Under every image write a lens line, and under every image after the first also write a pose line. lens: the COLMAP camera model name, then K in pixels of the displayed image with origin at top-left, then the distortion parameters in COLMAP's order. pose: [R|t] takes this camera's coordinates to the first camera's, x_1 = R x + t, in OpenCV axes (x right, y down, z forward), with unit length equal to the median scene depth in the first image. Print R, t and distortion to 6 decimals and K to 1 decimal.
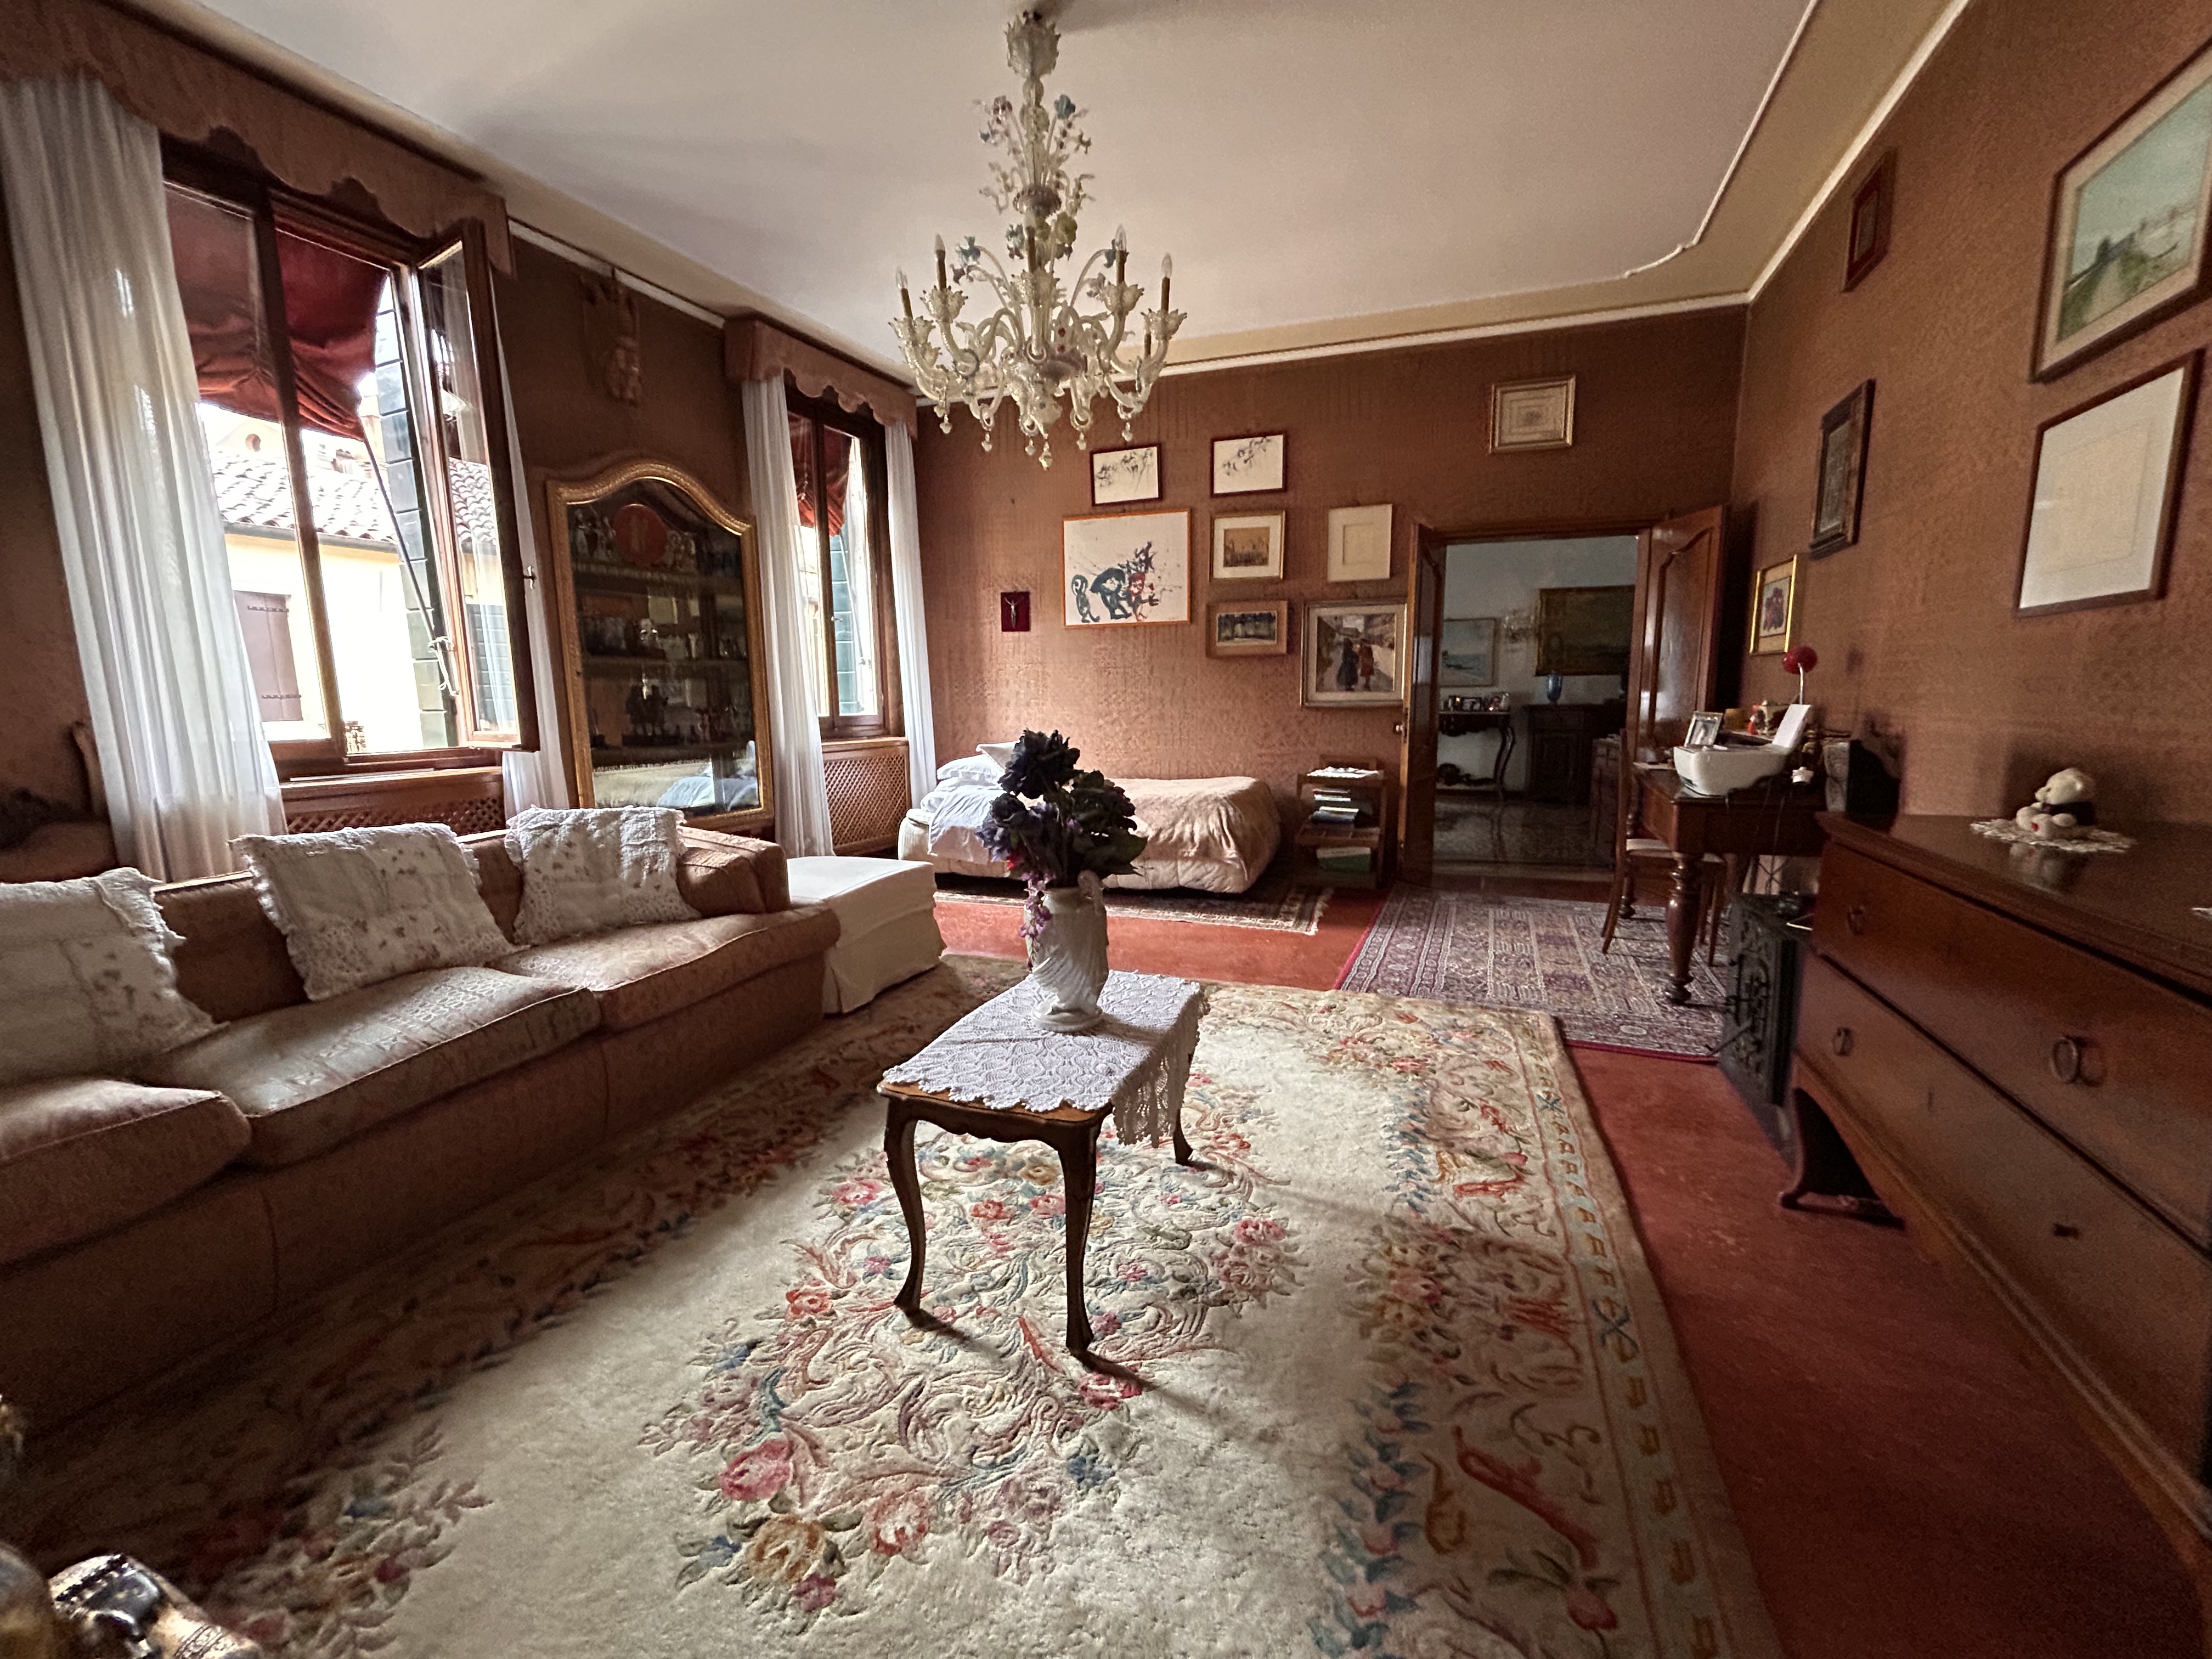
lens RADIAL K [[896.8, 0, 1087.7], [0, 896.8, 820.9], [0, 0, 1]] dist [-0.003200, 0.000670]
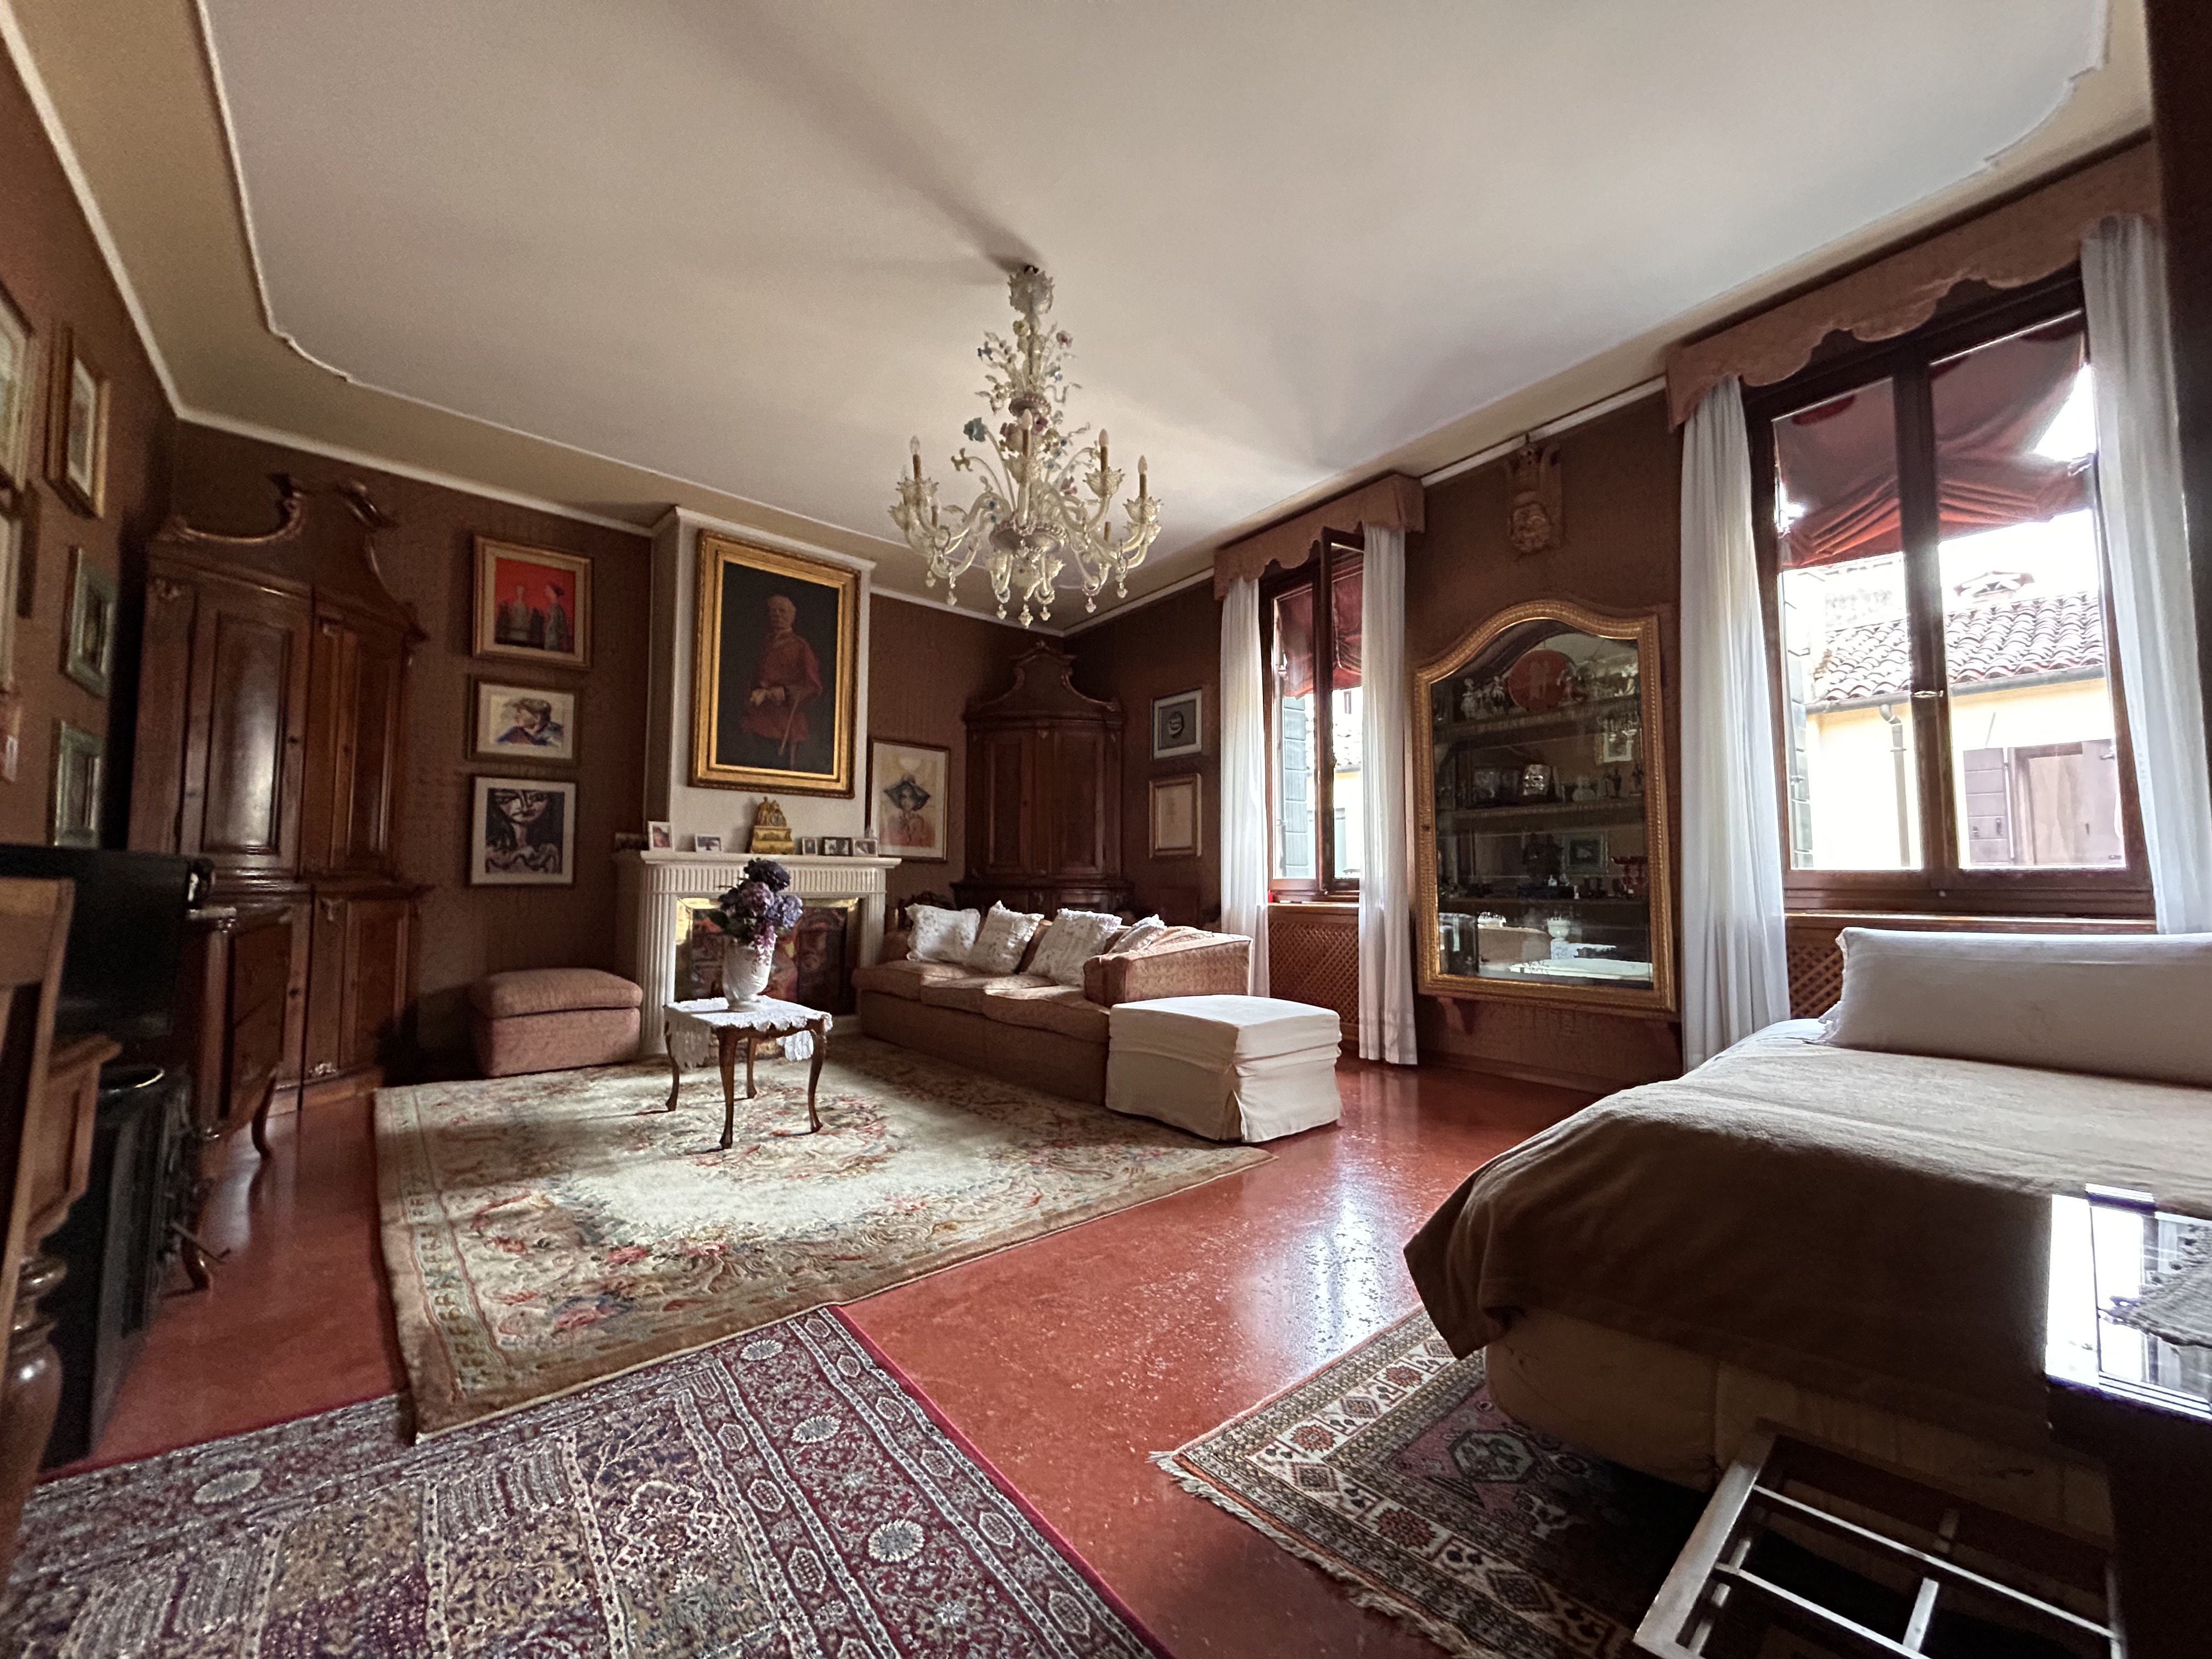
lens RADIAL K [[896.8, 0, 1087.7], [0, 896.8, 820.9], [0, 0, 1]] dist [-0.003200, 0.000670]
pose [[-0.488241, -0.060839, -0.870586, 0.751519], [-0.127202, 0.991875, 0.002023, -0.151512], [0.863389, 0.111728, -0.492012, 1.450209]]
